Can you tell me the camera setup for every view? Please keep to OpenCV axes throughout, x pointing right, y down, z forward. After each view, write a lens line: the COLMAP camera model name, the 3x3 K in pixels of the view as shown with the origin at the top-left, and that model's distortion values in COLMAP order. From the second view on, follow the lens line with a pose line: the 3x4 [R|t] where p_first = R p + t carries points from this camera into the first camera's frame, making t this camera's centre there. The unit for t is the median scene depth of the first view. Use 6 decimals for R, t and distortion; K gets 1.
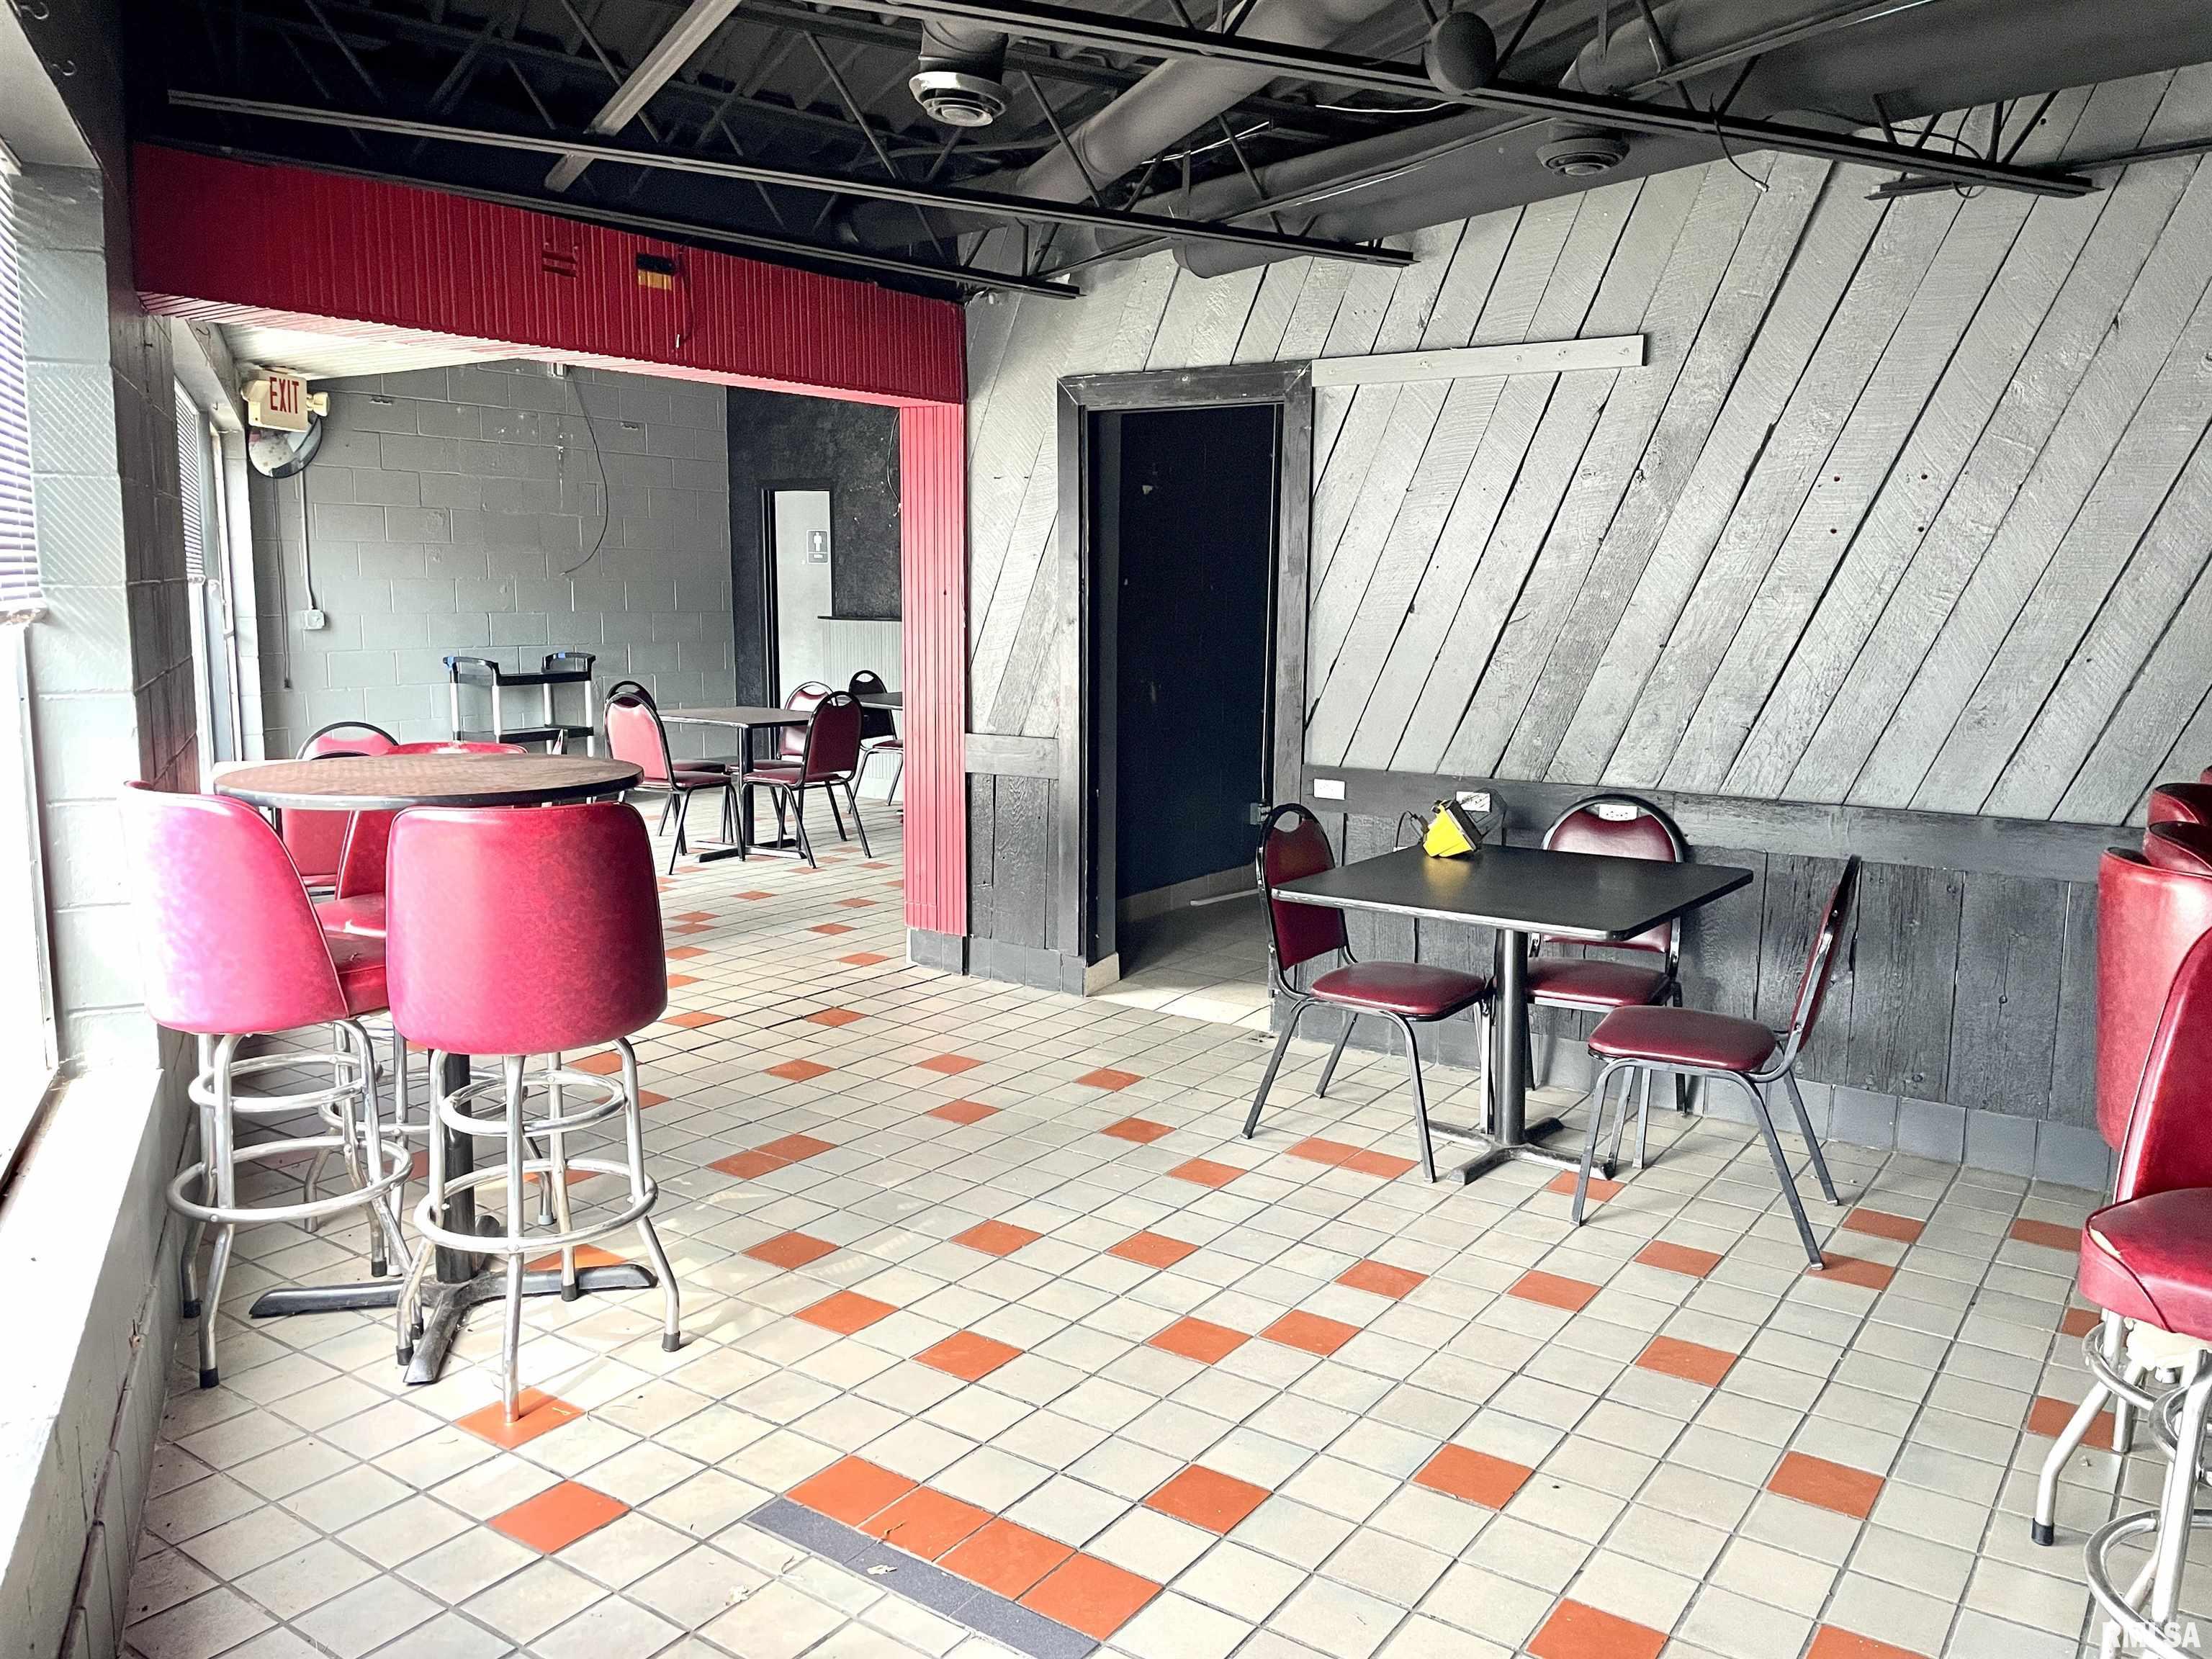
lens RADIAL K [[1707.7, 0, 1099.9], [0, 1707.7, 815.6], [0, 0, 1]] dist [0.110422, -0.173069]
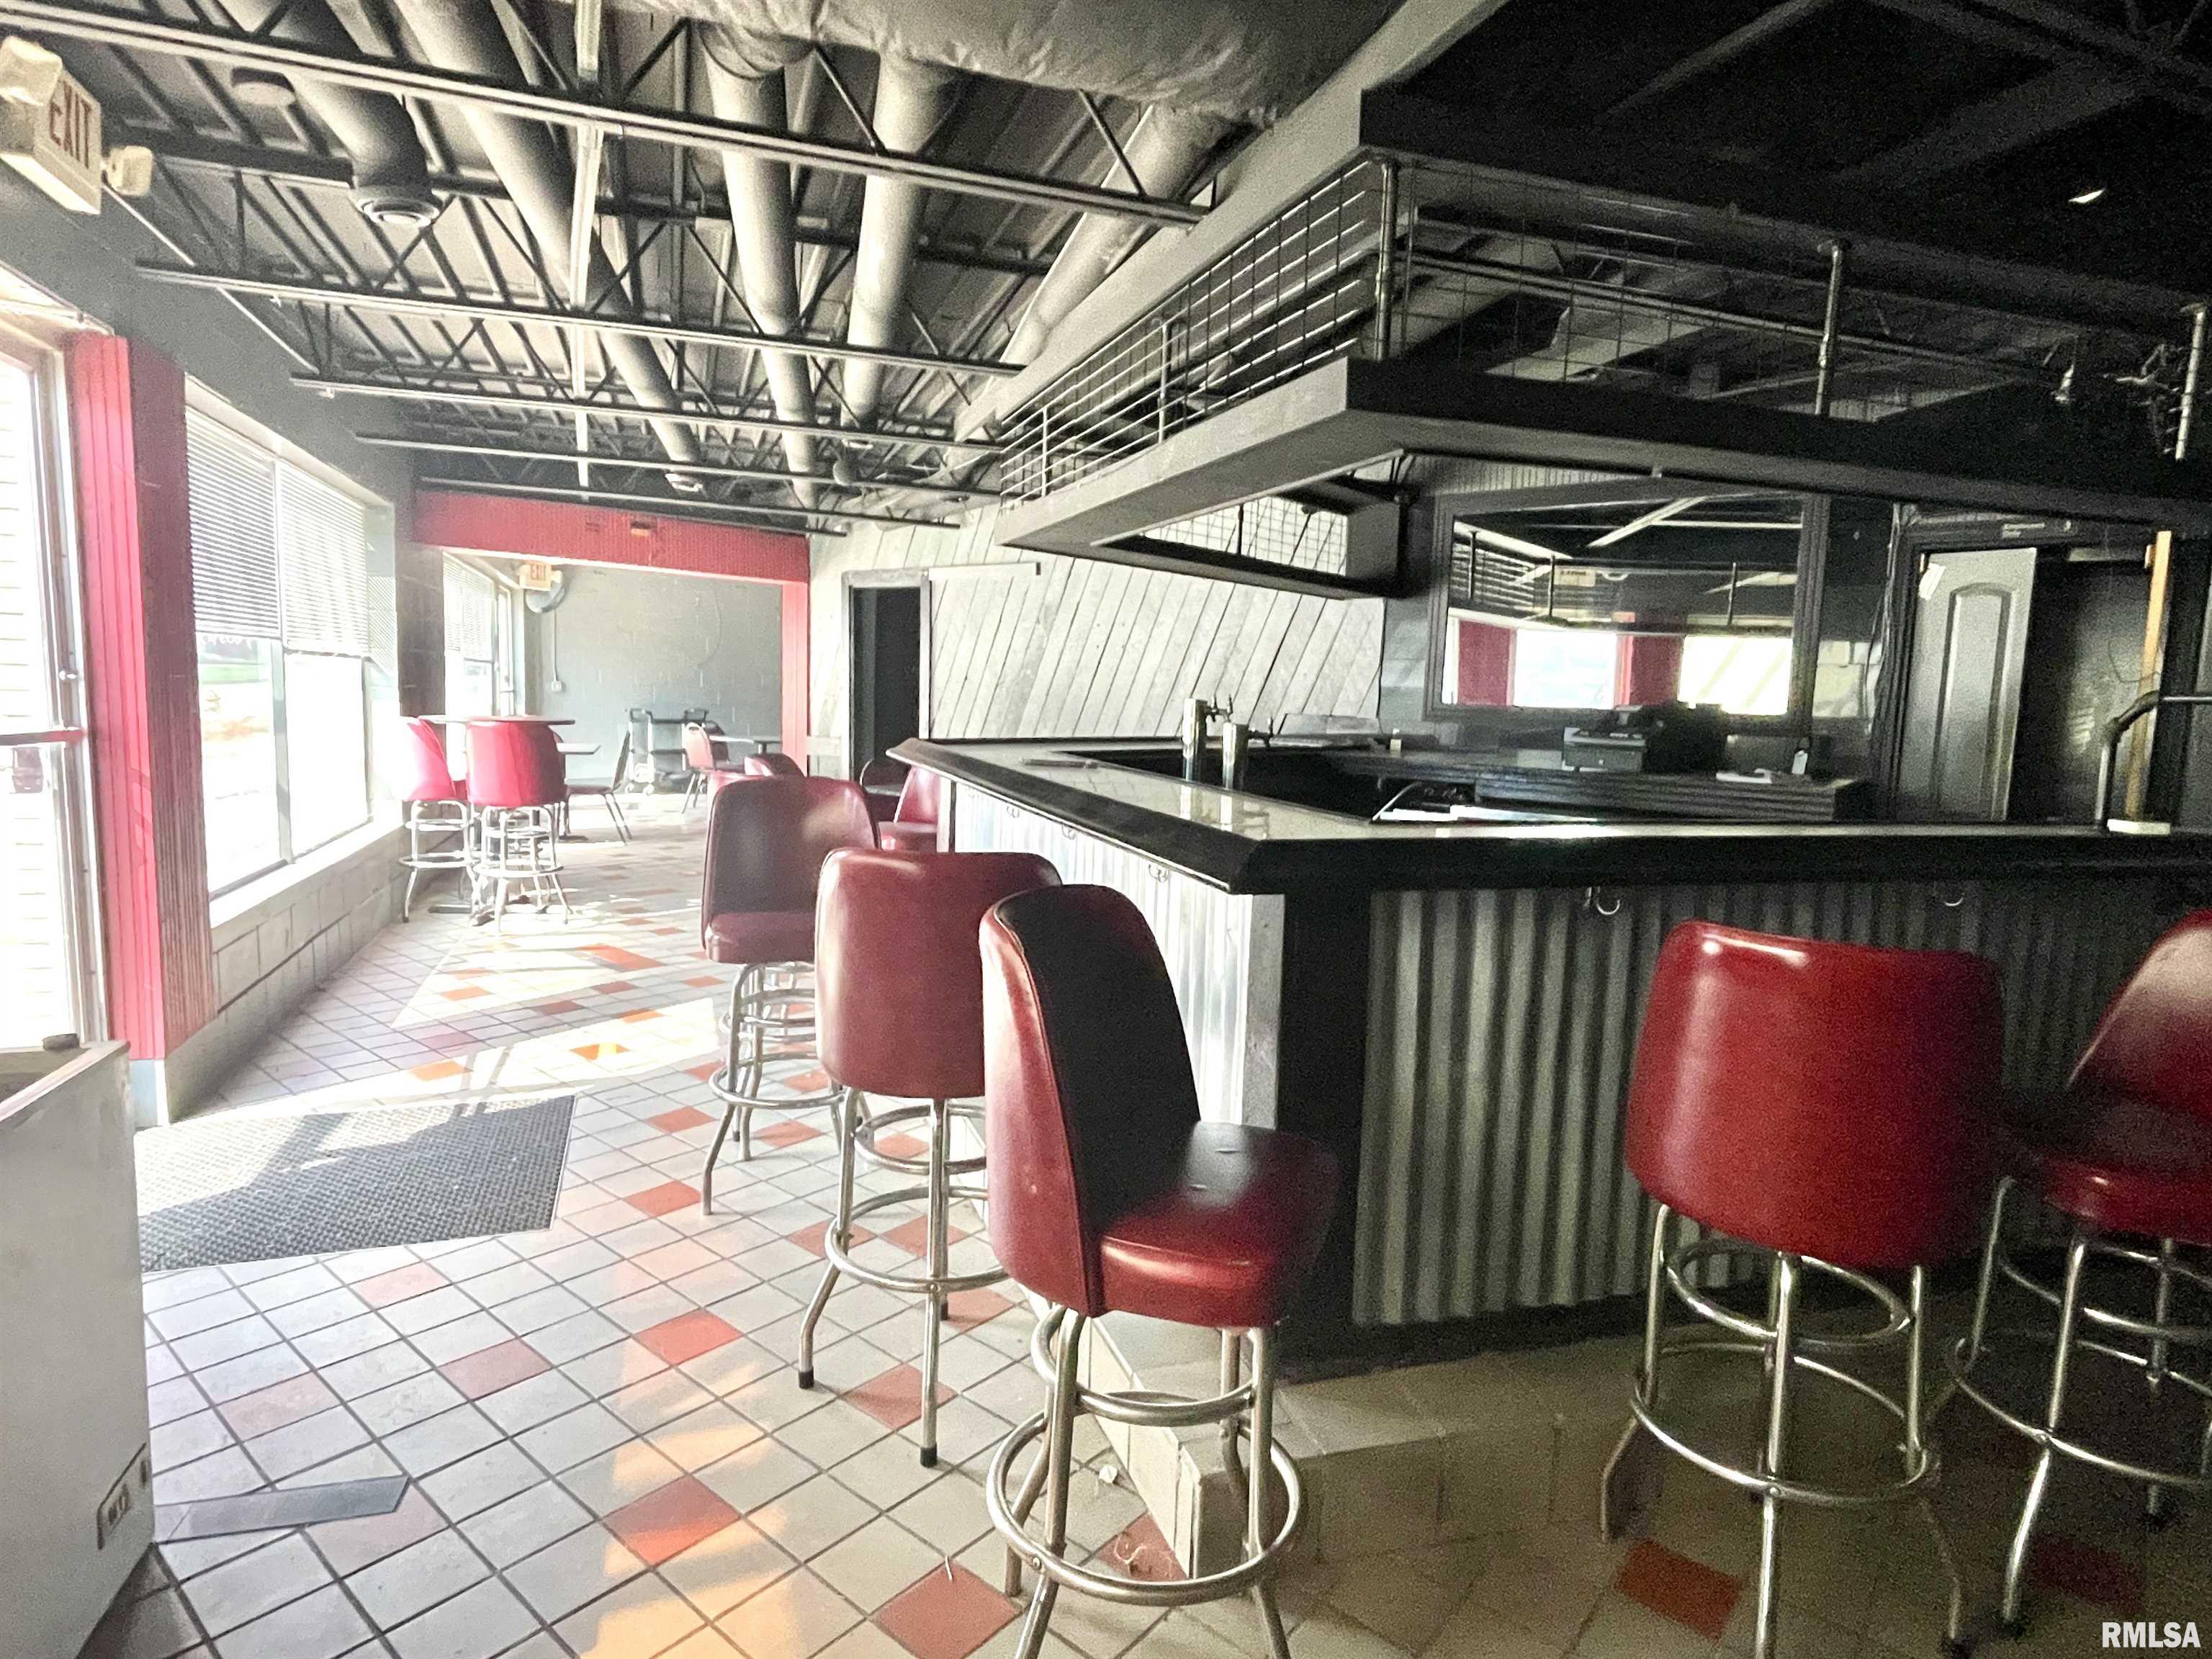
lens RADIAL K [[1233.7, 0, 1106.0], [0, 1233.7, 829.5], [0, 0, 1]] dist [-0.028773, -0.000087]
pose [[0.996872, 0.033760, -0.071459, 0.473211], [-0.035574, 0.999072, -0.024268, 0.106744], [0.070573, 0.026734, 0.997148, -0.572259]]
